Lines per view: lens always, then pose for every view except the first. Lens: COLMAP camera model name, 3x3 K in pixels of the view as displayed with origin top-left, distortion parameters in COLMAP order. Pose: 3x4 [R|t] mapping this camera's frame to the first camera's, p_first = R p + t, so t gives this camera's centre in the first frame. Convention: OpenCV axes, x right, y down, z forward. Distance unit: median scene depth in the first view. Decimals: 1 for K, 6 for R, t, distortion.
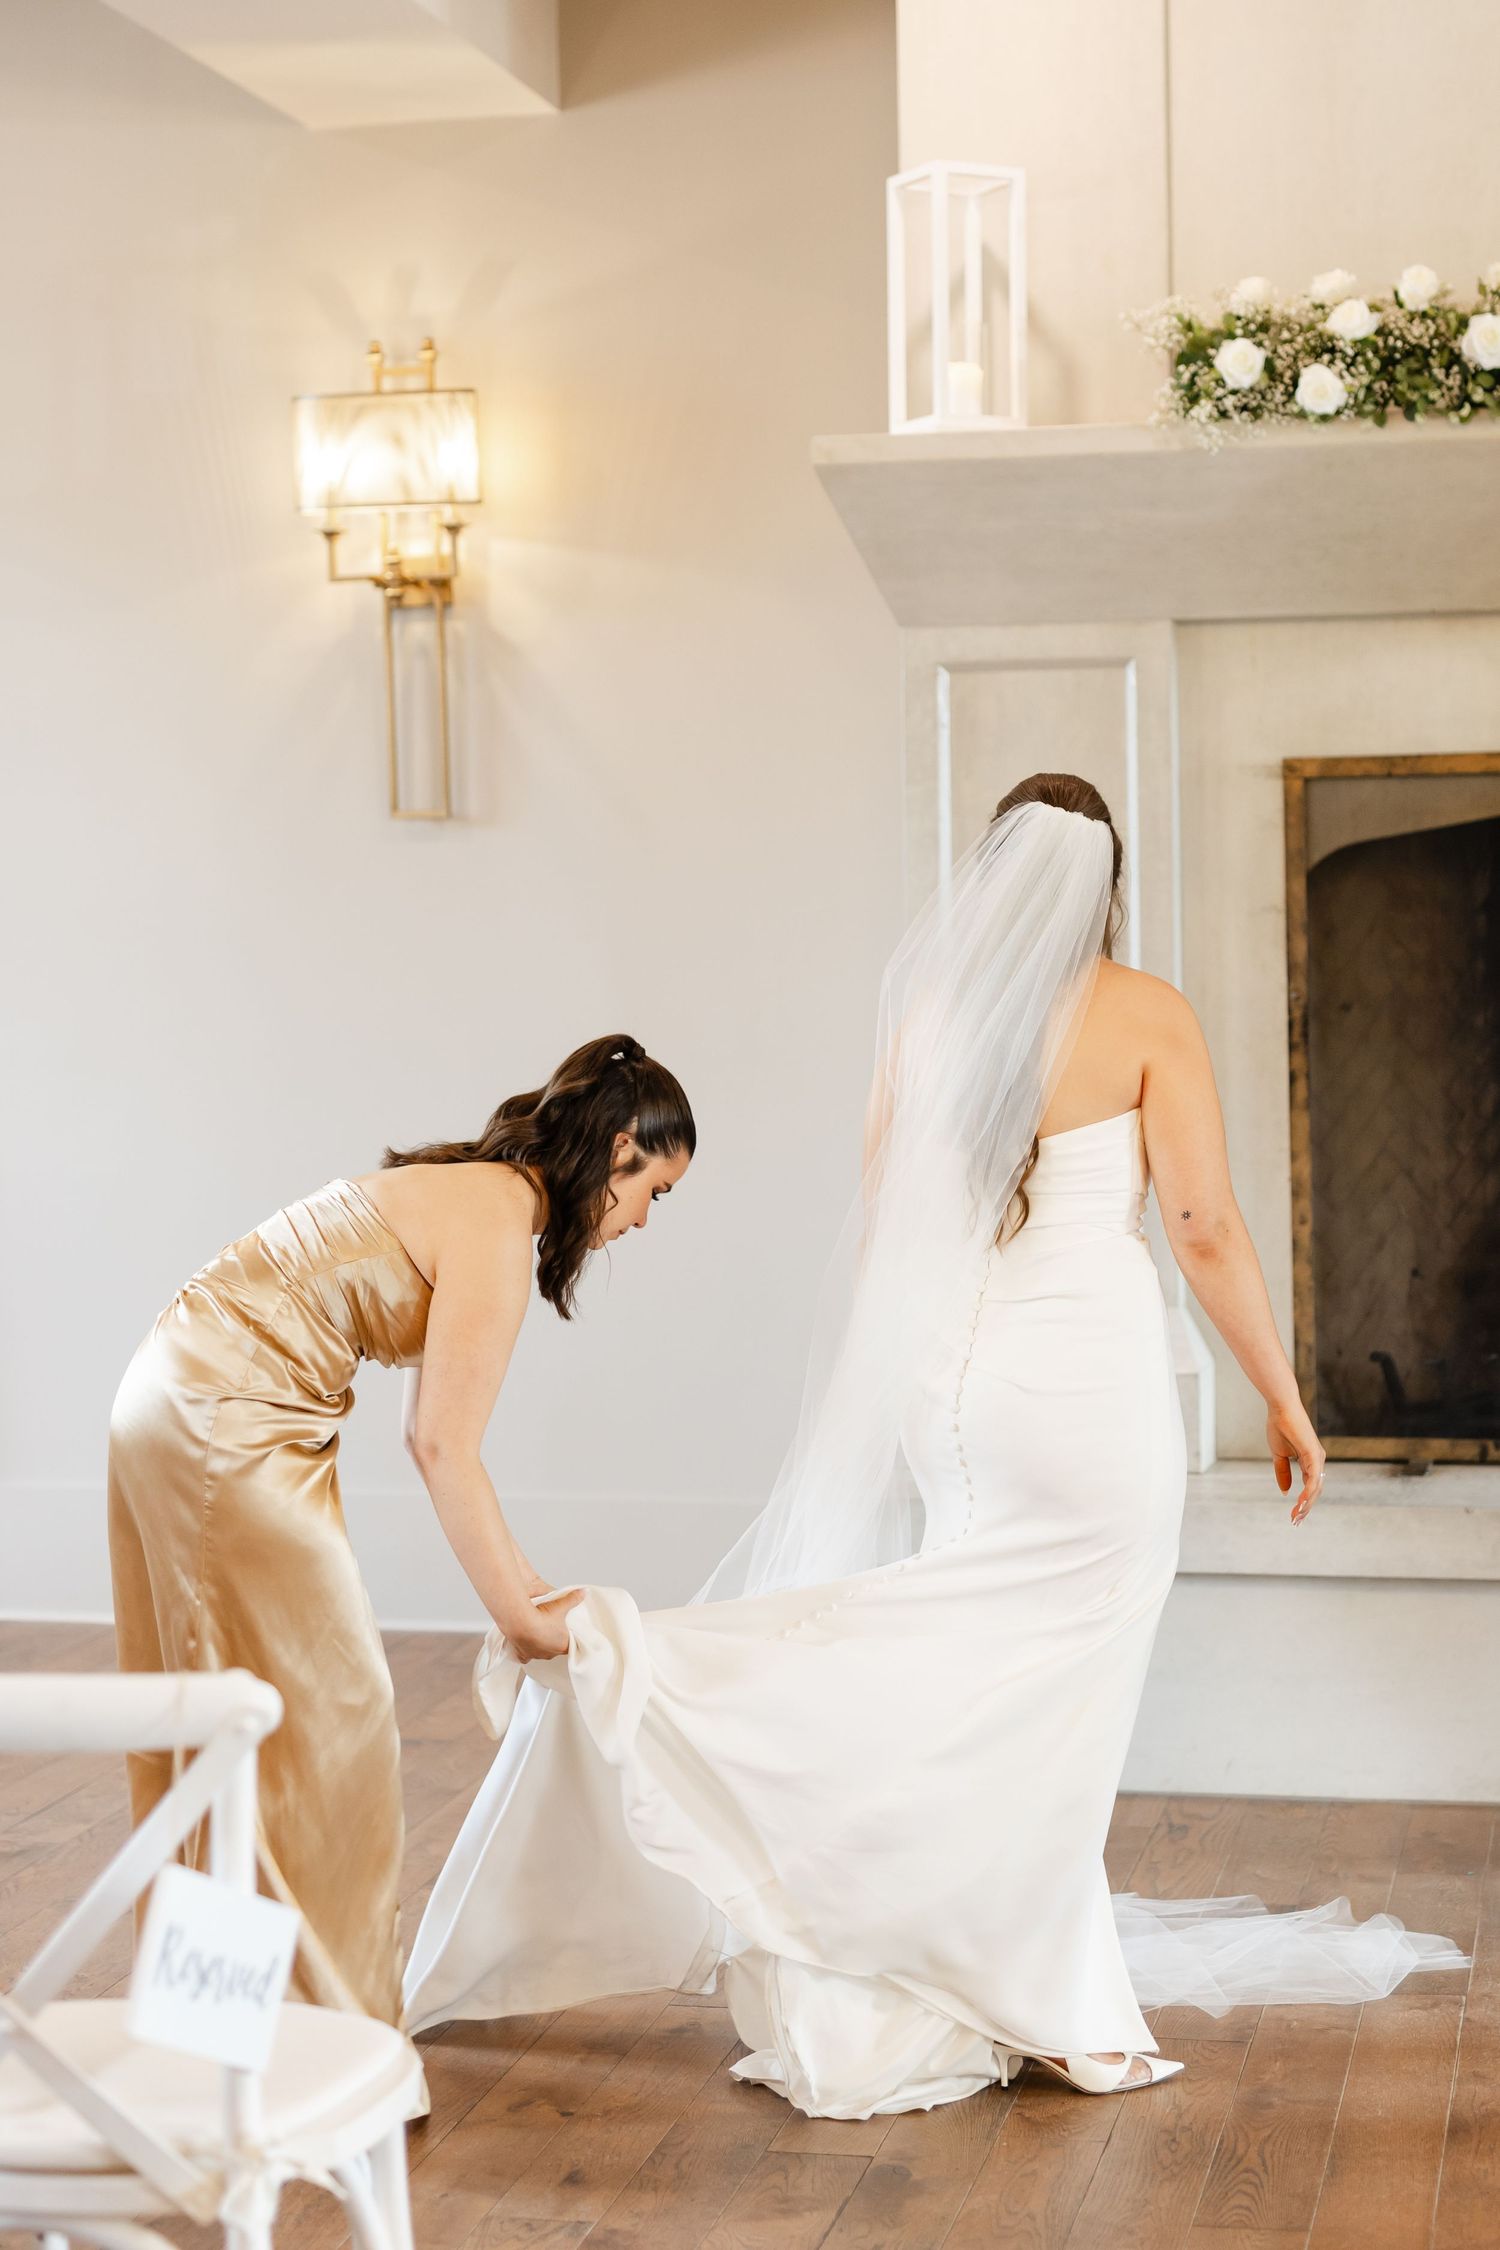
lens RADIAL K [[3632.6, 0, 750.0], [0, 3632.6, 1125.0], [0, 0, 1]] dist [-0.125750, 0.074159]
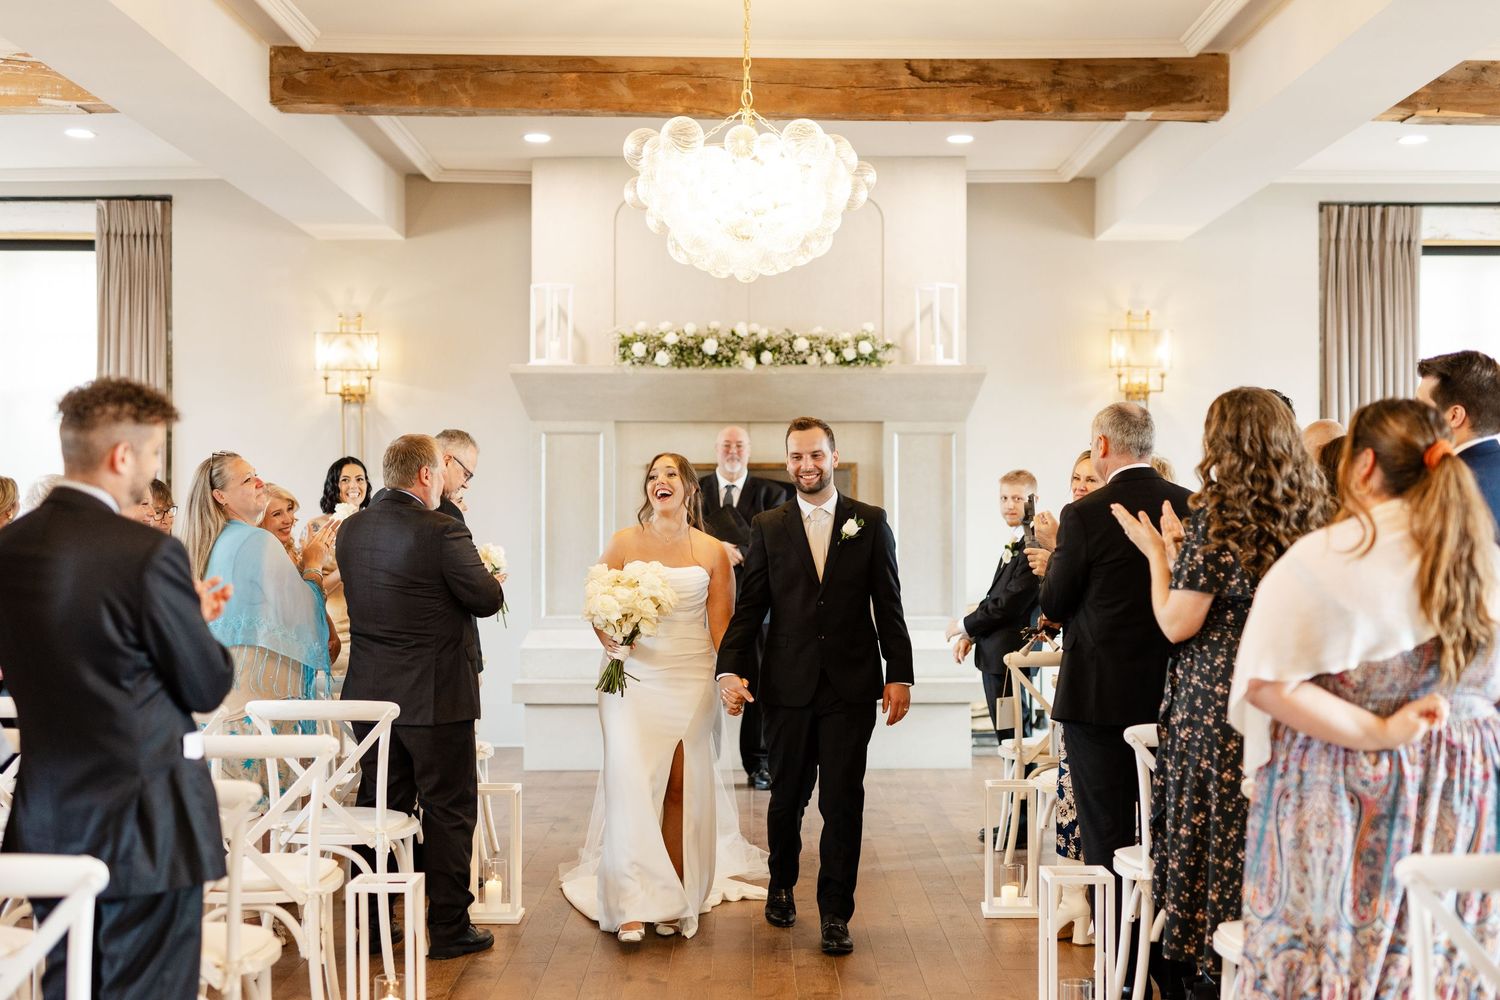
lens RADIAL K [[2179.5, 0, 770.6], [0, 2179.5, 499.8], [0, 0, 1]] dist [-0.001554, -0.018238]
pose [[0.970061, 0.018759, 0.242135, -0.238144], [-0.002439, 0.997715, -0.067522, 0.070727], [-0.242848, 0.064909, 0.967890, -1.013504]]
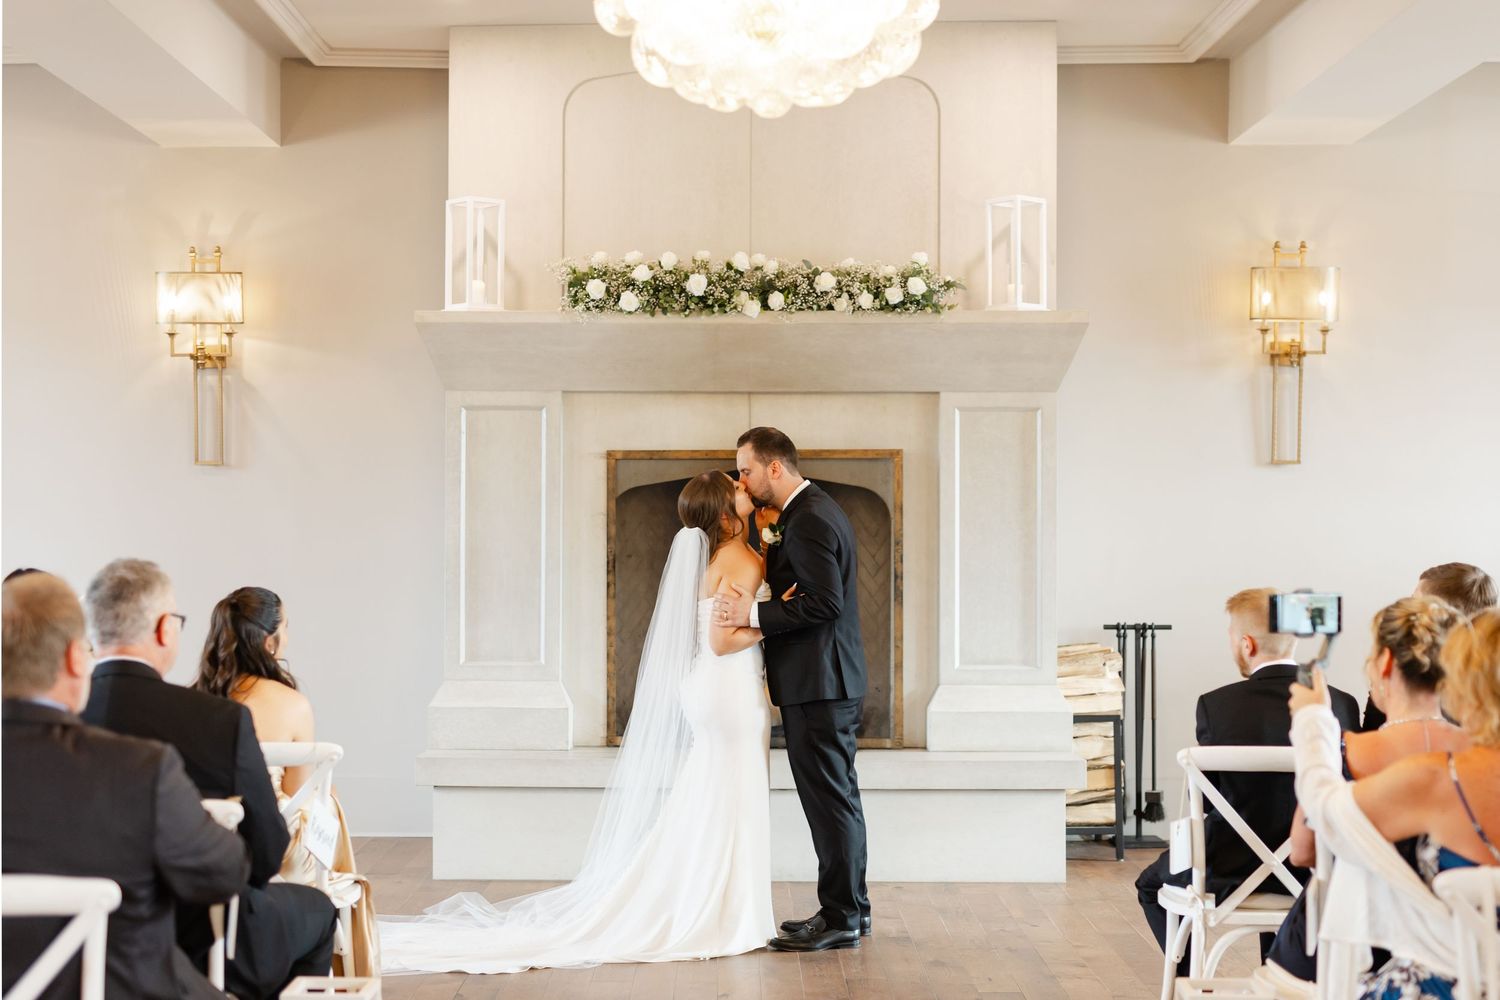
lens RADIAL K [[2274.4, 0, 666.9], [0, 2274.4, 524.6], [0, 0, 1]] dist [-0.010943, -0.005150]
pose [[0.977988, 0.020216, 0.207680, -0.130769], [-0.008176, 0.998244, -0.058672, 0.037028], [-0.208501, 0.055682, 0.976436, -0.492990]]
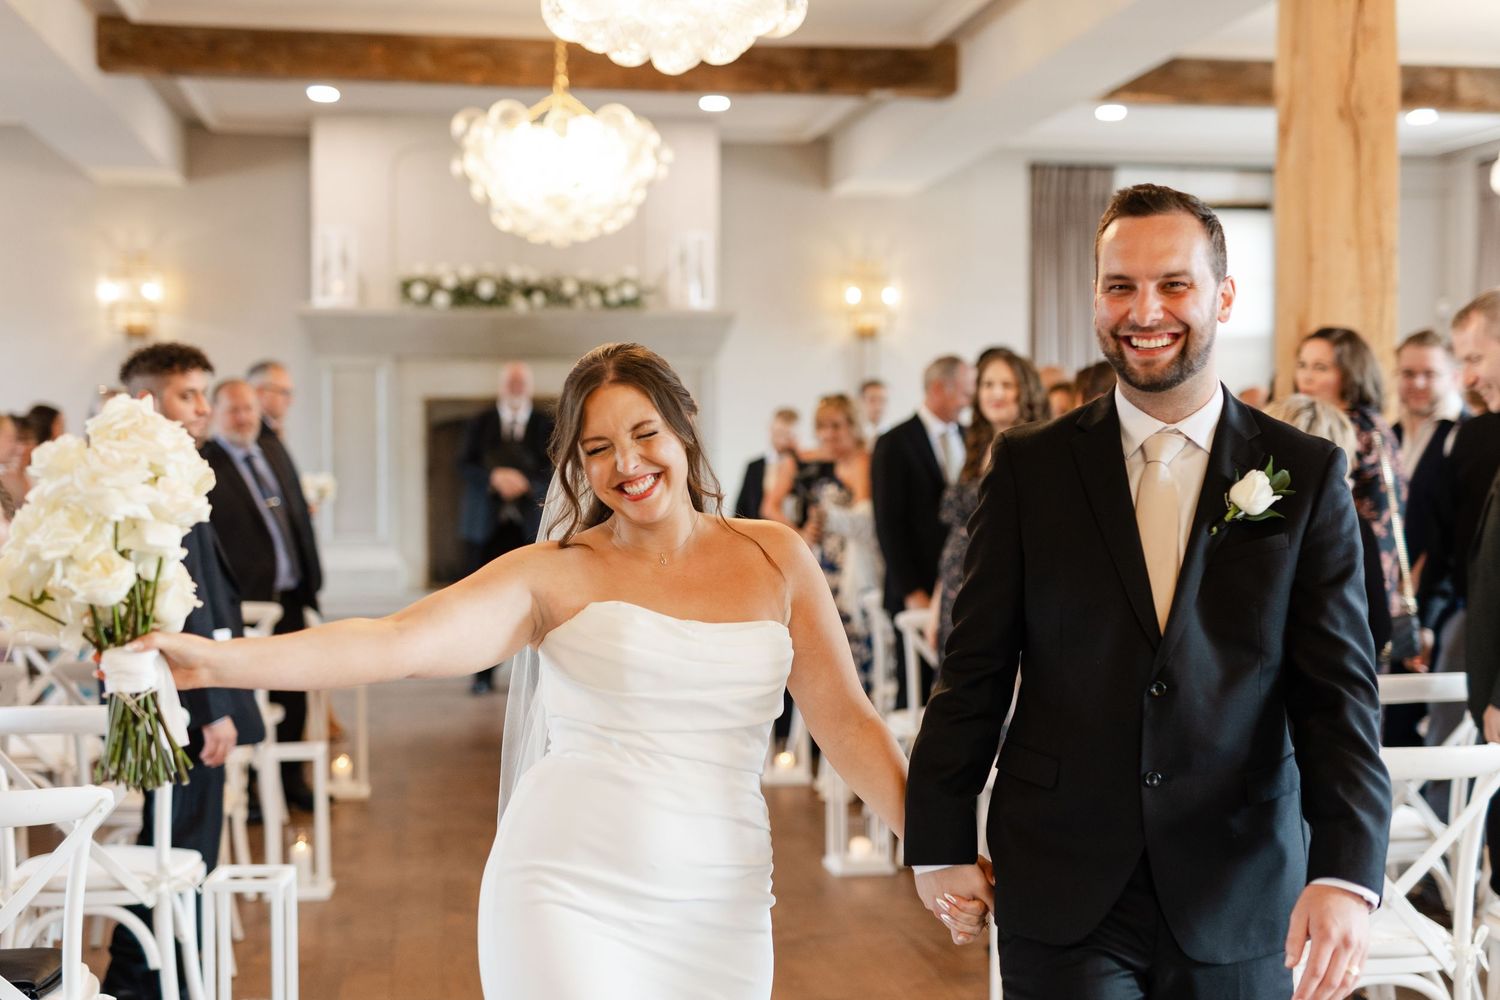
lens RADIAL K [[2178.1, 0, 806.1], [0, 2178.1, 500.8], [0, 0, 1]] dist [0.013302, -0.054661]
pose [[0.921973, 0.003721, 0.387236, -0.359176], [0.009641, 0.999423, -0.032560, 0.081112], [-0.387134, 0.033753, 0.921405, -1.200941]]
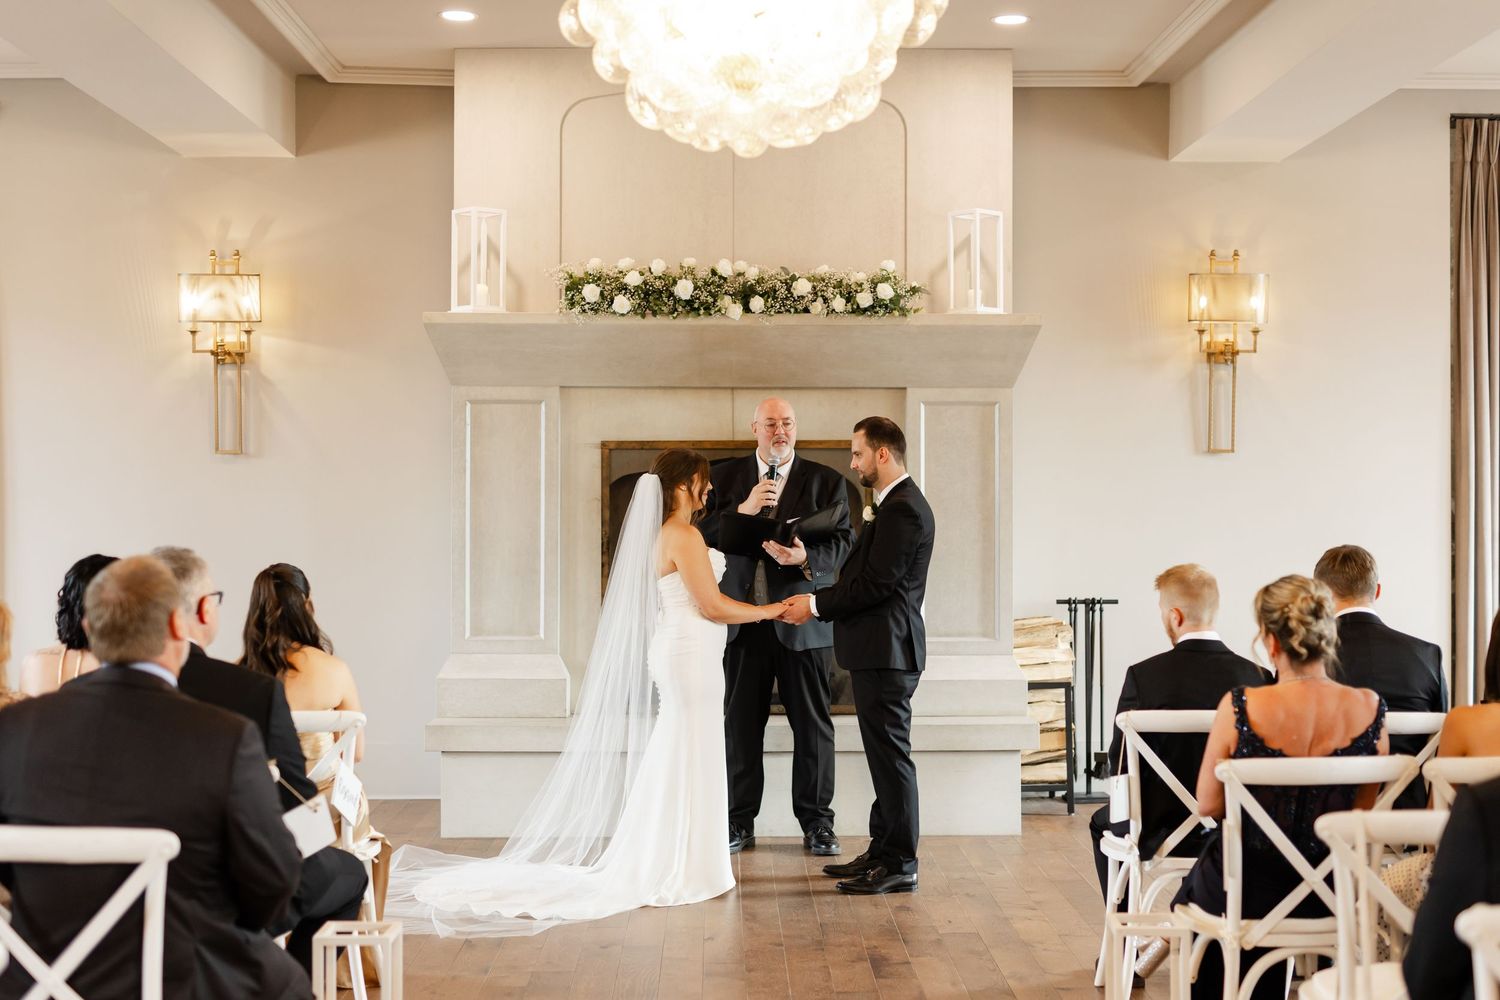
lens RADIAL K [[2179.5, 0, 770.6], [0, 2179.5, 499.8], [0, 0, 1]] dist [-0.001554, -0.018238]
pose [[0.965740, 0.018839, 0.258828, -0.145464], [-0.003439, 0.998203, -0.059825, 0.035304], [-0.259490, 0.056886, 0.964069, -0.558297]]
